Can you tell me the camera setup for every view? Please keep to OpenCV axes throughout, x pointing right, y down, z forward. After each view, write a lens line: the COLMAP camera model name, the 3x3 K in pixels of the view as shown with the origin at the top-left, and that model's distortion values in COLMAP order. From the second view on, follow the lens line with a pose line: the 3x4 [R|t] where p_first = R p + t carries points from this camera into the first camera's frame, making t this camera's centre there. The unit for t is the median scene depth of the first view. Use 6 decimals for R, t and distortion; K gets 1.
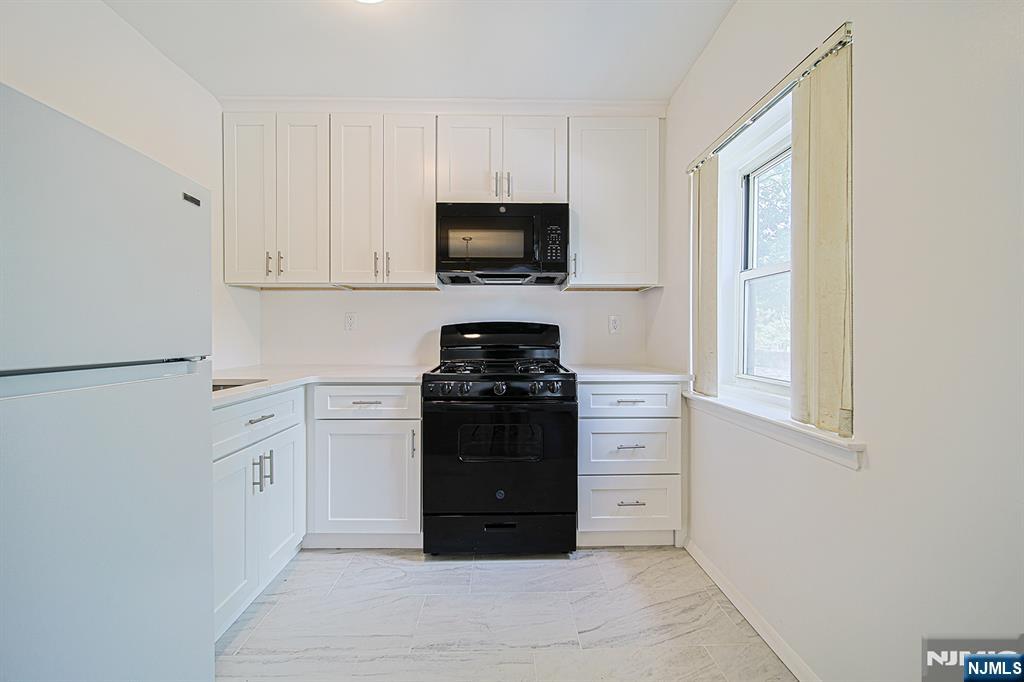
lens RADIAL K [[376.8, 0, 512.8], [0, 376.8, 336.8], [0, 0, 1]] dist [-0.002378, -0.000366]
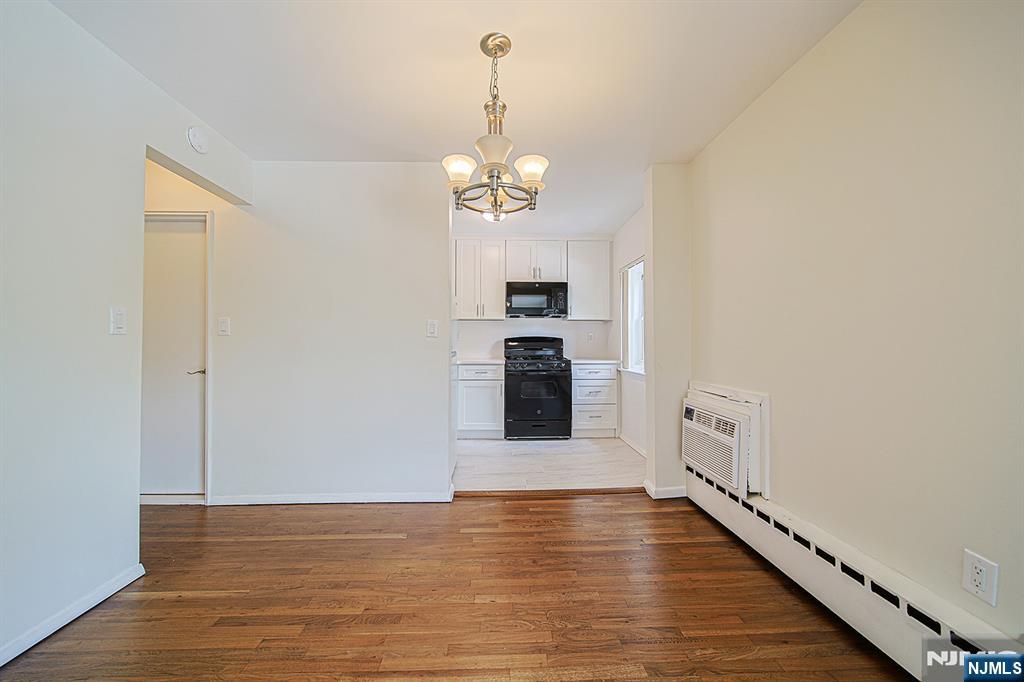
lens RADIAL K [[376.8, 0, 512.8], [0, 376.8, 336.8], [0, 0, 1]] dist [-0.002378, -0.000366]
pose [[0.999962, 0.000302, 0.008745, -0.195291], [-0.000110, 0.999758, -0.021995, 0.006671], [-0.008749, 0.021993, 0.999720, -1.221105]]
